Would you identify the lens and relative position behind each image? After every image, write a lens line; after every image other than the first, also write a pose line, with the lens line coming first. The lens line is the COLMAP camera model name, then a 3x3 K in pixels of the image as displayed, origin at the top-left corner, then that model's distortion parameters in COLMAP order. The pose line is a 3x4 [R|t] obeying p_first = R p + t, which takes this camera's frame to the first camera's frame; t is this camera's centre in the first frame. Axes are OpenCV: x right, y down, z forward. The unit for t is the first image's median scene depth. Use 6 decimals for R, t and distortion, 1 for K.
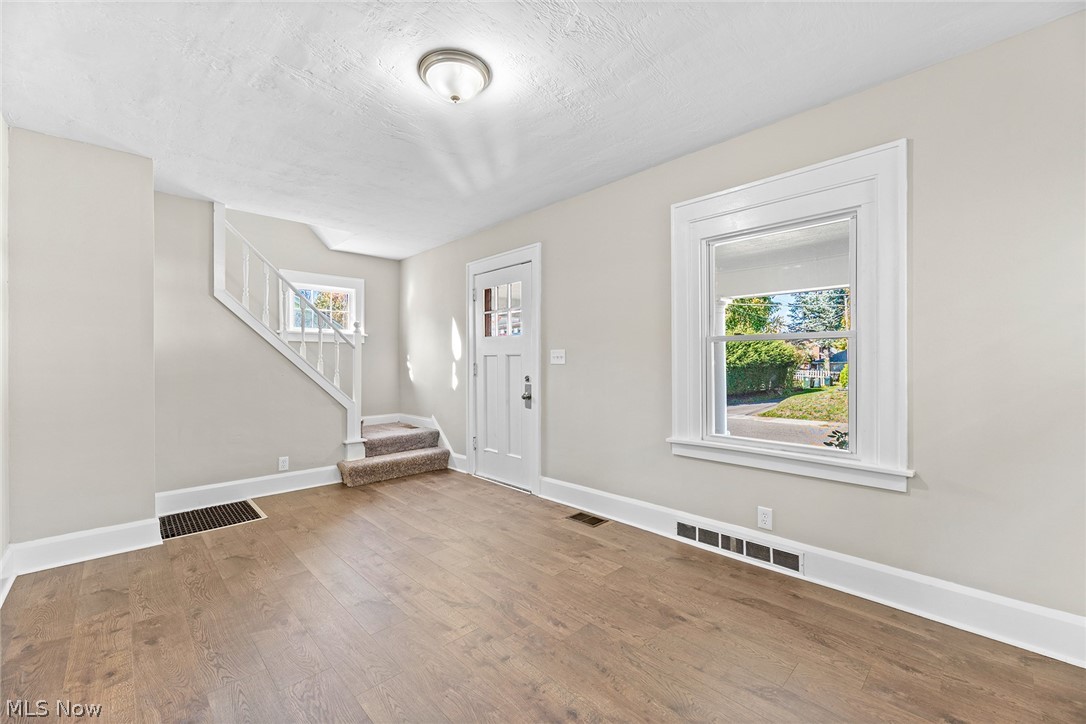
lens RADIAL K [[445.4, 0, 543.0], [0, 445.4, 362.0], [0, 0, 1]] dist [0.001199, 0.000224]
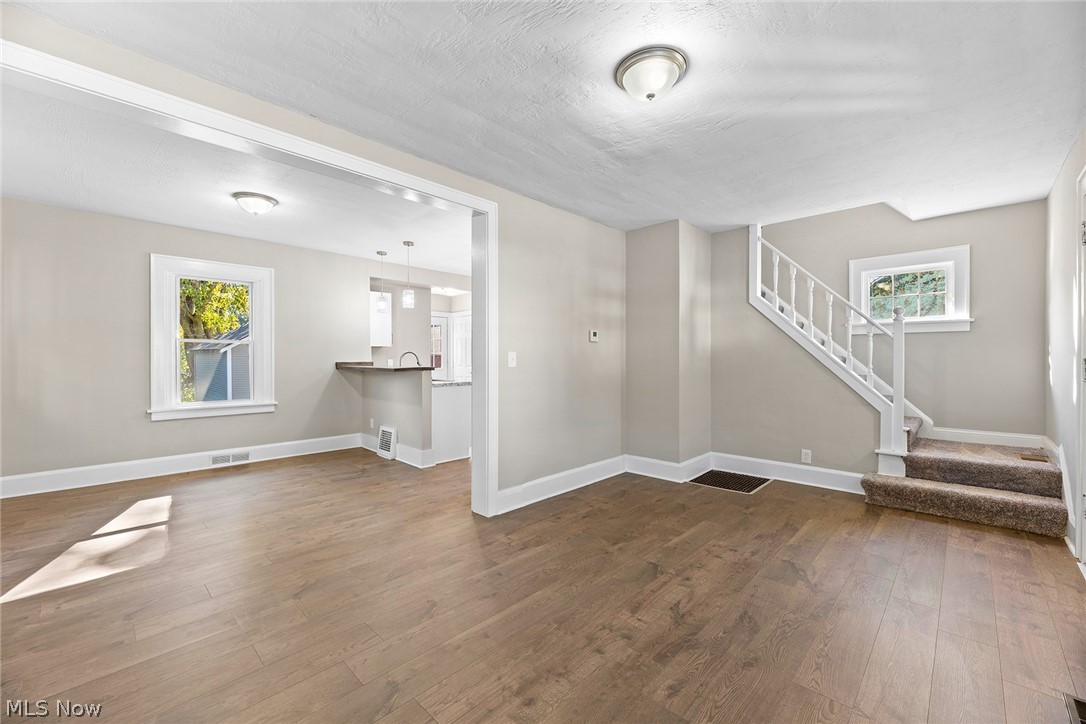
lens RADIAL K [[435.3, 0, 547.4], [0, 435.3, 356.6], [0, 0, 1]] dist [-0.001983, -0.000092]
pose [[0.047709, -0.000667, -0.998861, 0.435036], [0.002791, 0.999996, -0.000534, -0.002146], [0.998857, -0.002762, 0.047710, 0.405402]]
